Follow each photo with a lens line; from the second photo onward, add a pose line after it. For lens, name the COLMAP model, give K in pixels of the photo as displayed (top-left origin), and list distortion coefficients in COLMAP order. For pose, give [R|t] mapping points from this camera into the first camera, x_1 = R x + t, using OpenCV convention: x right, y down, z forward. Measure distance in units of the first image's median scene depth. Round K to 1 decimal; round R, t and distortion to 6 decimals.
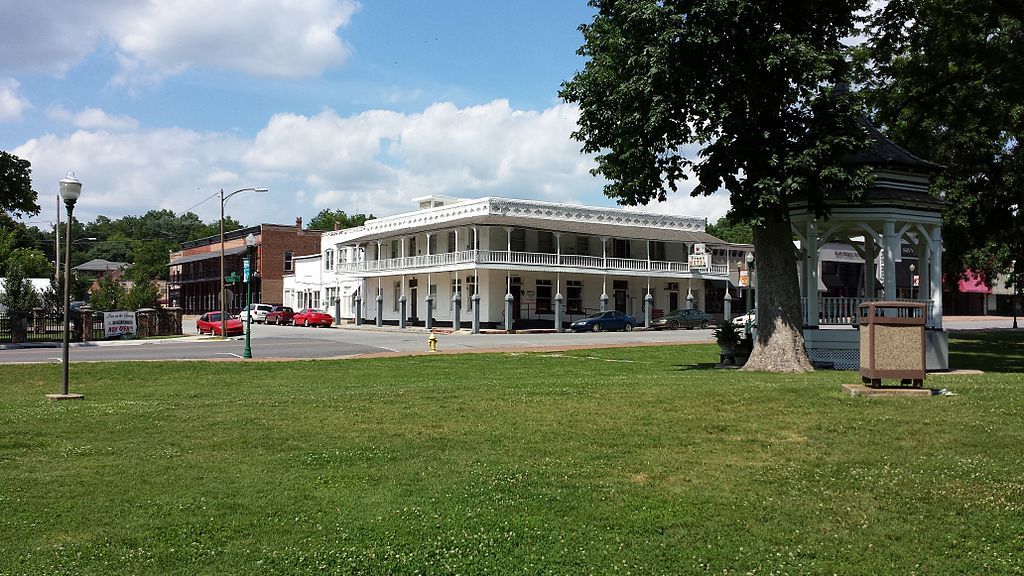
lens RADIAL K [[882.7, 0, 512.0], [0, 882.7, 288.0], [0, 0, 1]] dist [-0.000459, 0.000070]
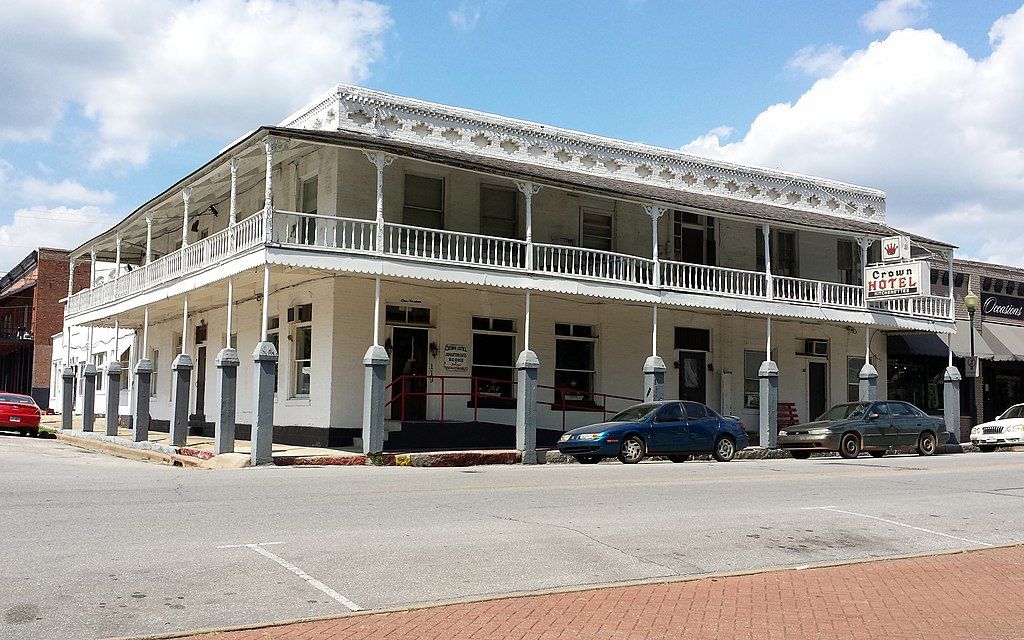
lens RADIAL K [[871.1, 0, 511.6], [0, 871.1, 359.5], [0, 0, 1]] dist [0.080620, -0.002195]
pose [[0.999484, 0.010857, -0.030237, 0.055364], [-0.011873, 0.999364, -0.033626, 0.021203], [0.029853, 0.033968, 0.998977, 0.628697]]
